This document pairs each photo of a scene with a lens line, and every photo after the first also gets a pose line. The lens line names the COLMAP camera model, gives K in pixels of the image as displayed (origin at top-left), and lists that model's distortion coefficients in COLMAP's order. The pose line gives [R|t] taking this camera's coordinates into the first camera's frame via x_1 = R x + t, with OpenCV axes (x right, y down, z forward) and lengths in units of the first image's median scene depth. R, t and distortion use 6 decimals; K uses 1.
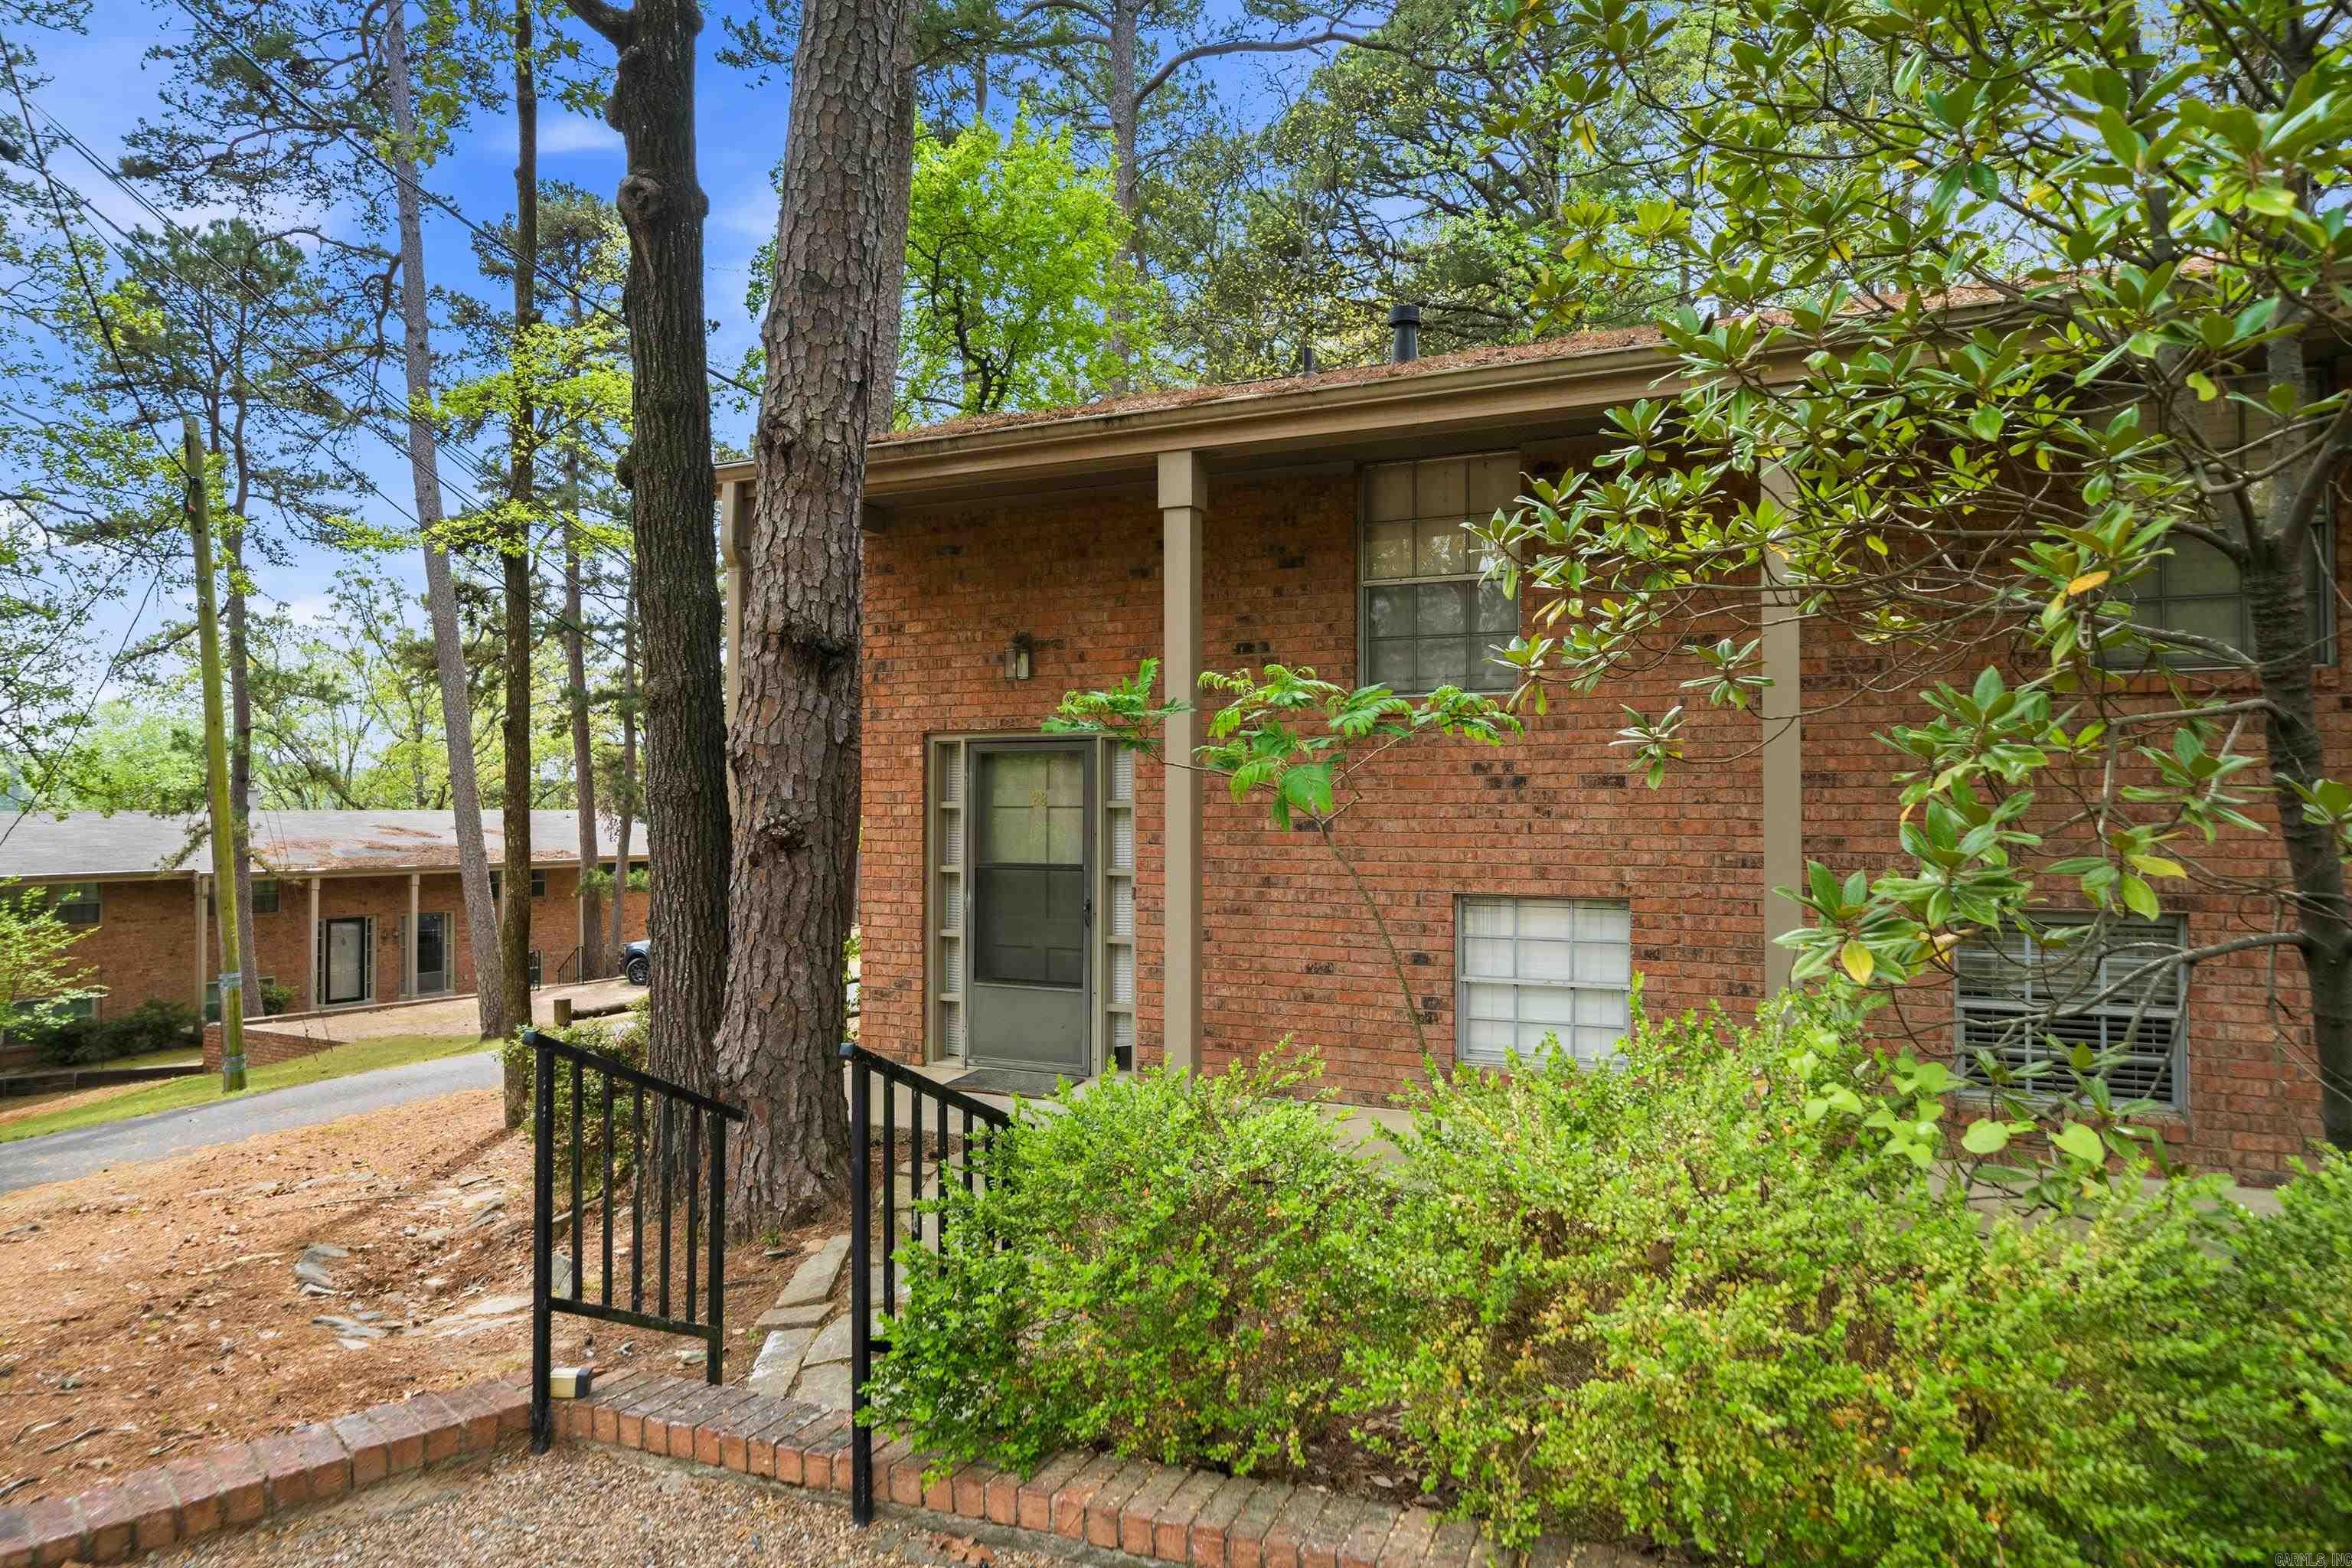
lens RADIAL K [[1413.5, 0, 1176.0], [0, 1413.5, 784.0], [0, 0, 1]] dist [0.000050, 0.000803]
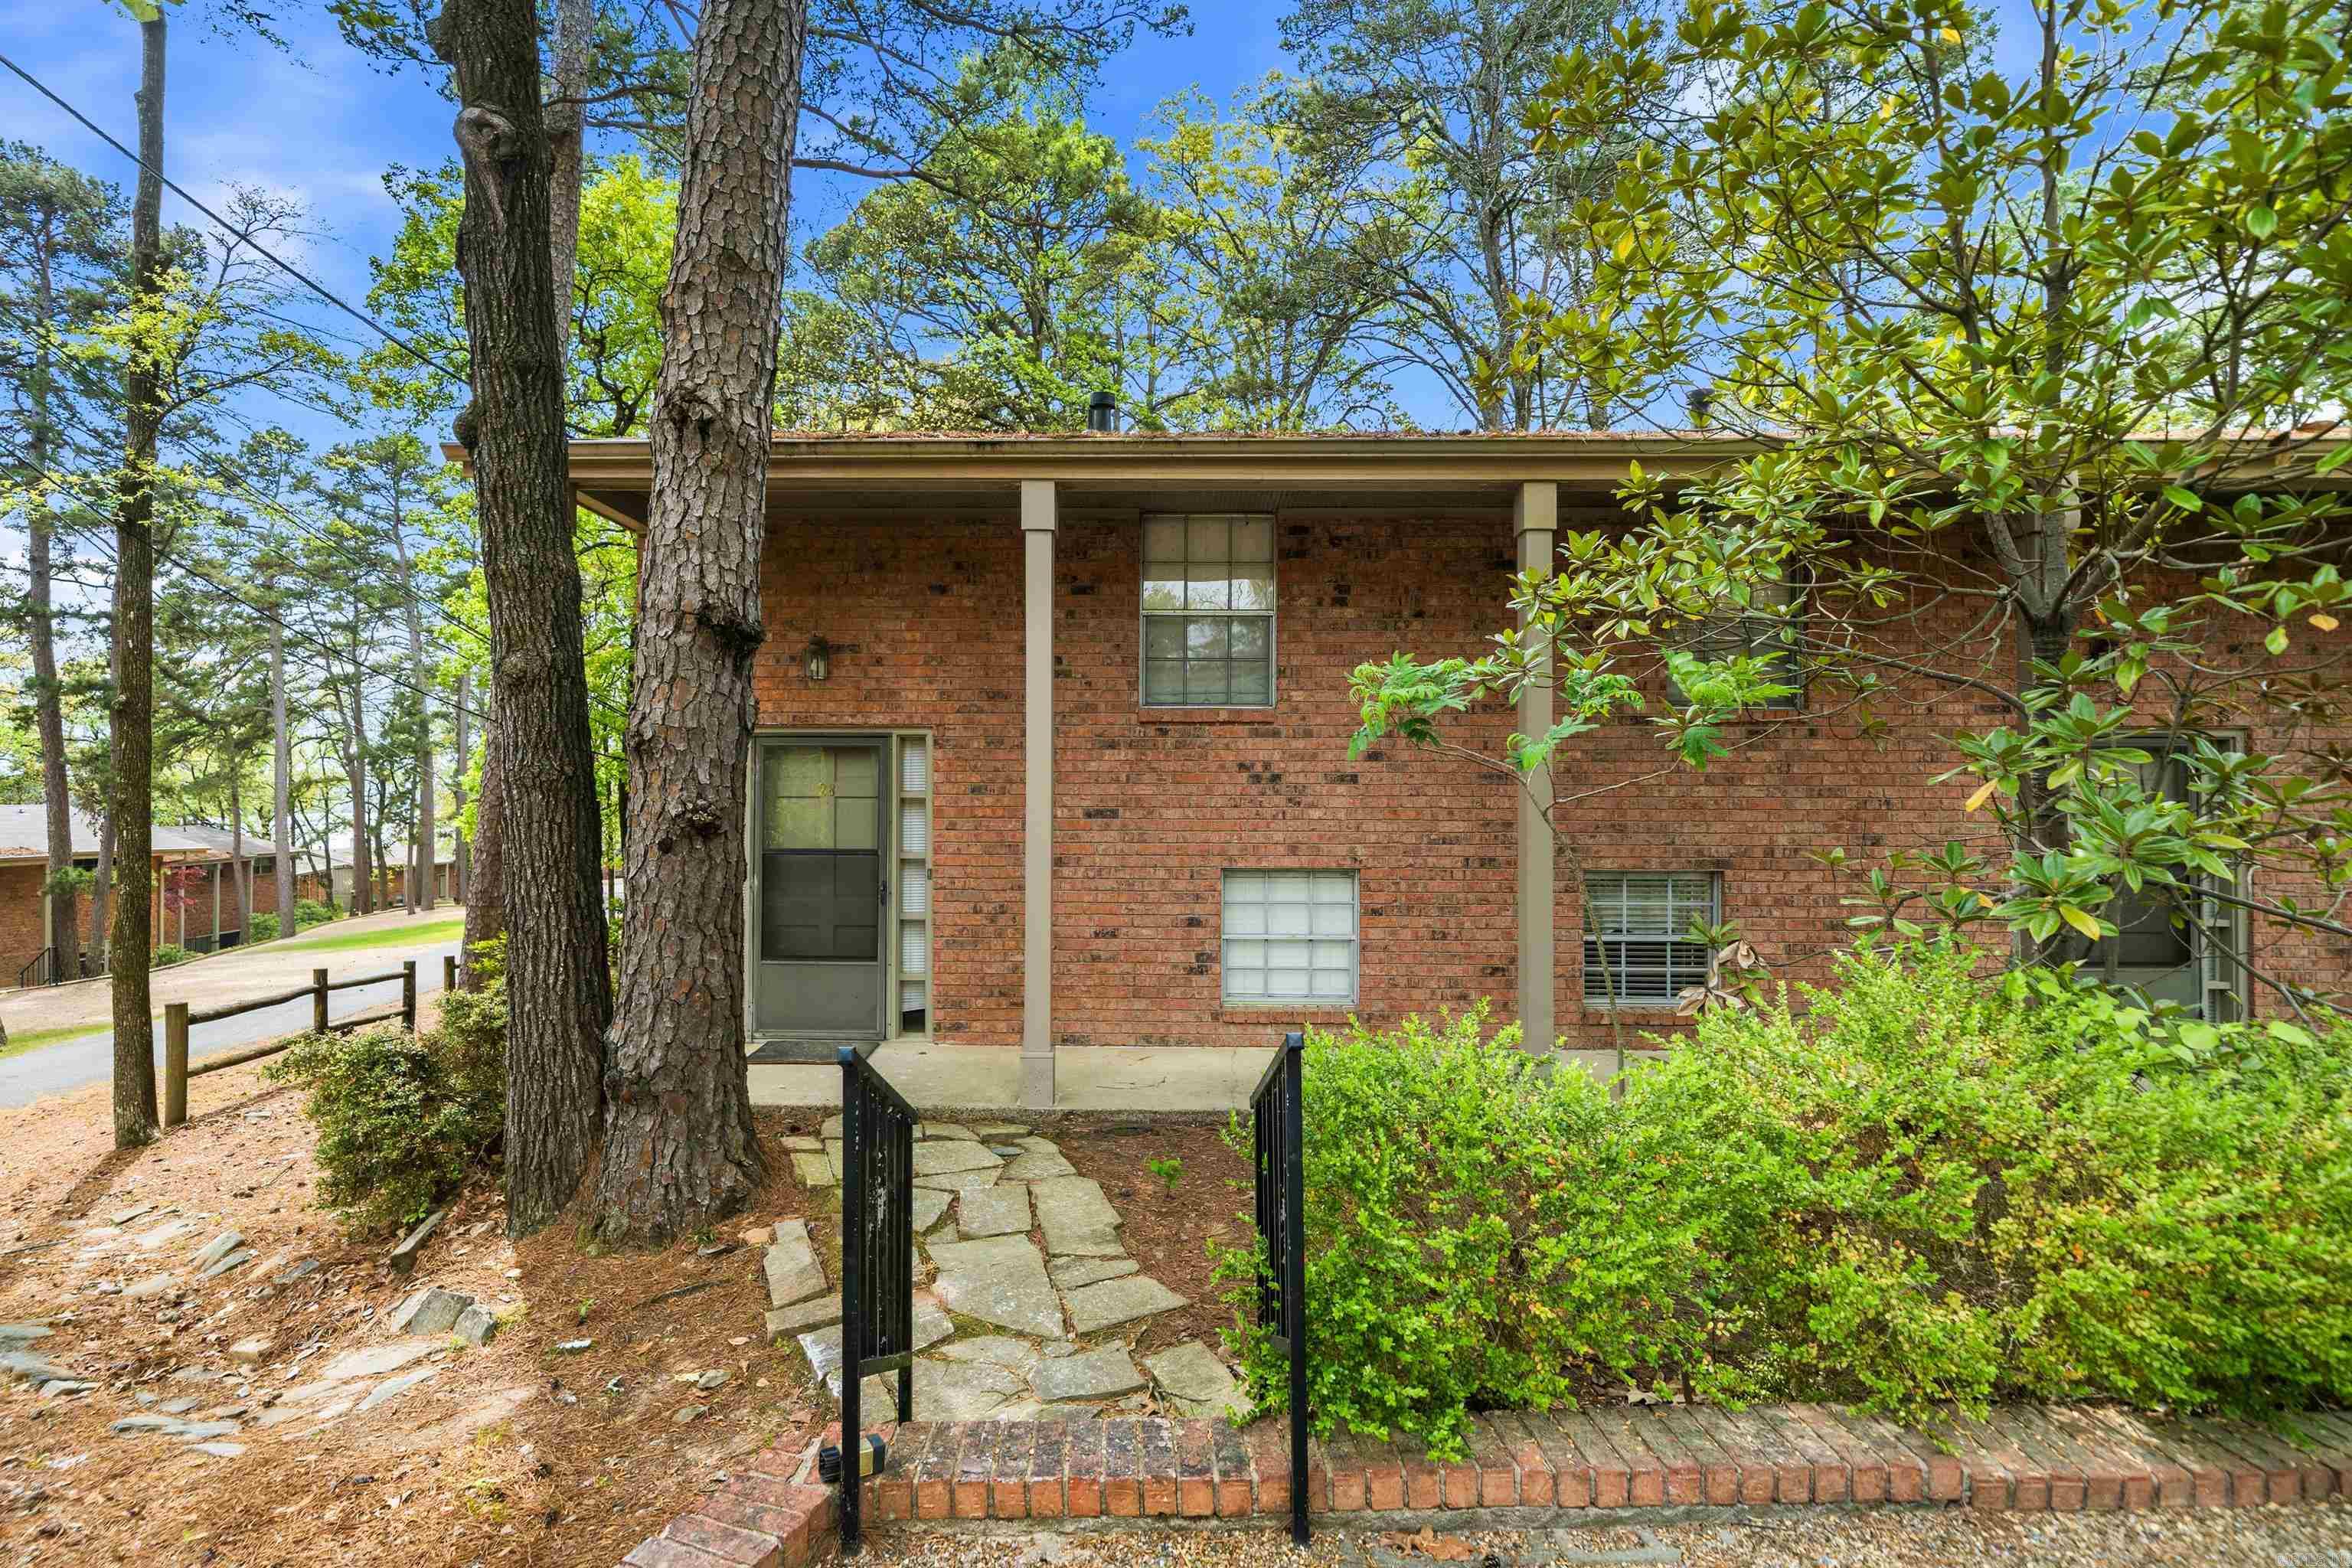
lens RADIAL K [[1093.5, 0, 1176.5], [0, 1093.5, 795.5], [0, 0, 1]] dist [0.002831, 0.000130]
pose [[0.916631, 0.006829, 0.399676, -0.239767], [-0.009792, 0.999938, 0.005371, 0.009926], [-0.399615, -0.008837, 0.916641, 0.150685]]
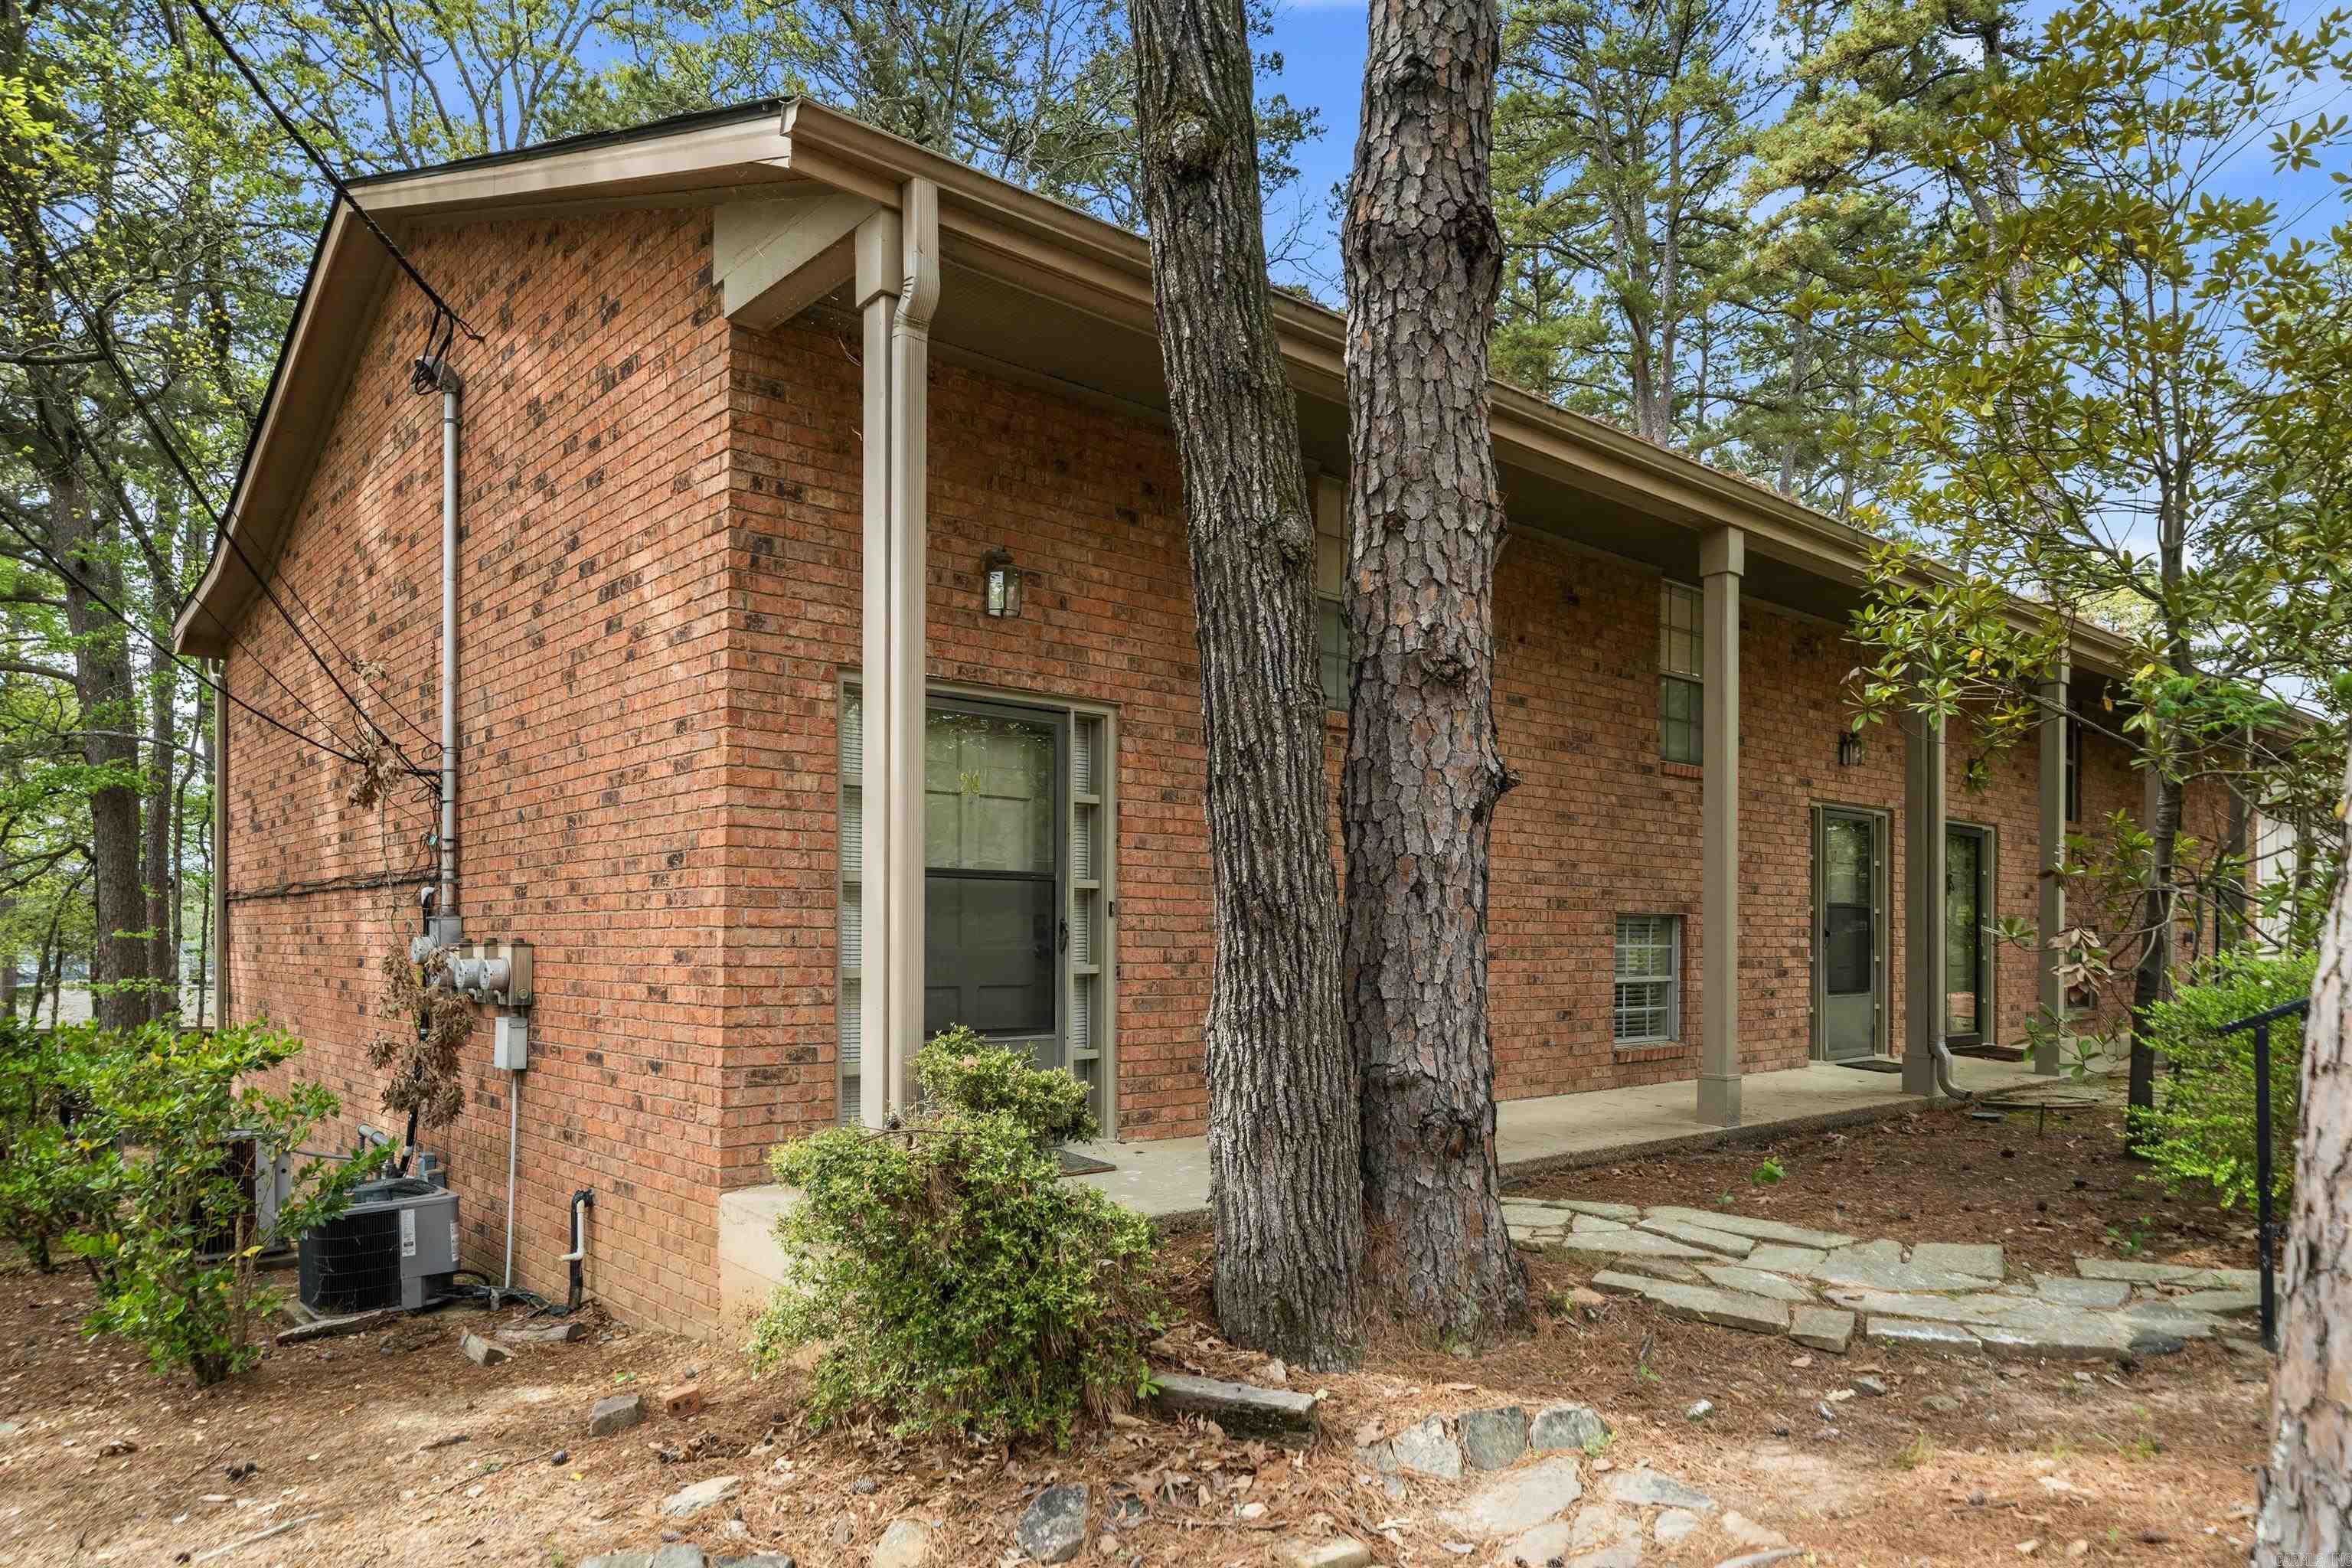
lens RADIAL K [[1479.5, 0, 1175.7], [0, 1479.5, 941.3], [0, 0, 1]] dist [0.001471, 0.000399]
pose [[0.414797, -0.000758, 0.909914, -0.932378], [-0.018578, 0.999784, 0.009302, 0.102496], [-0.909724, -0.020763, 0.414693, 0.727909]]
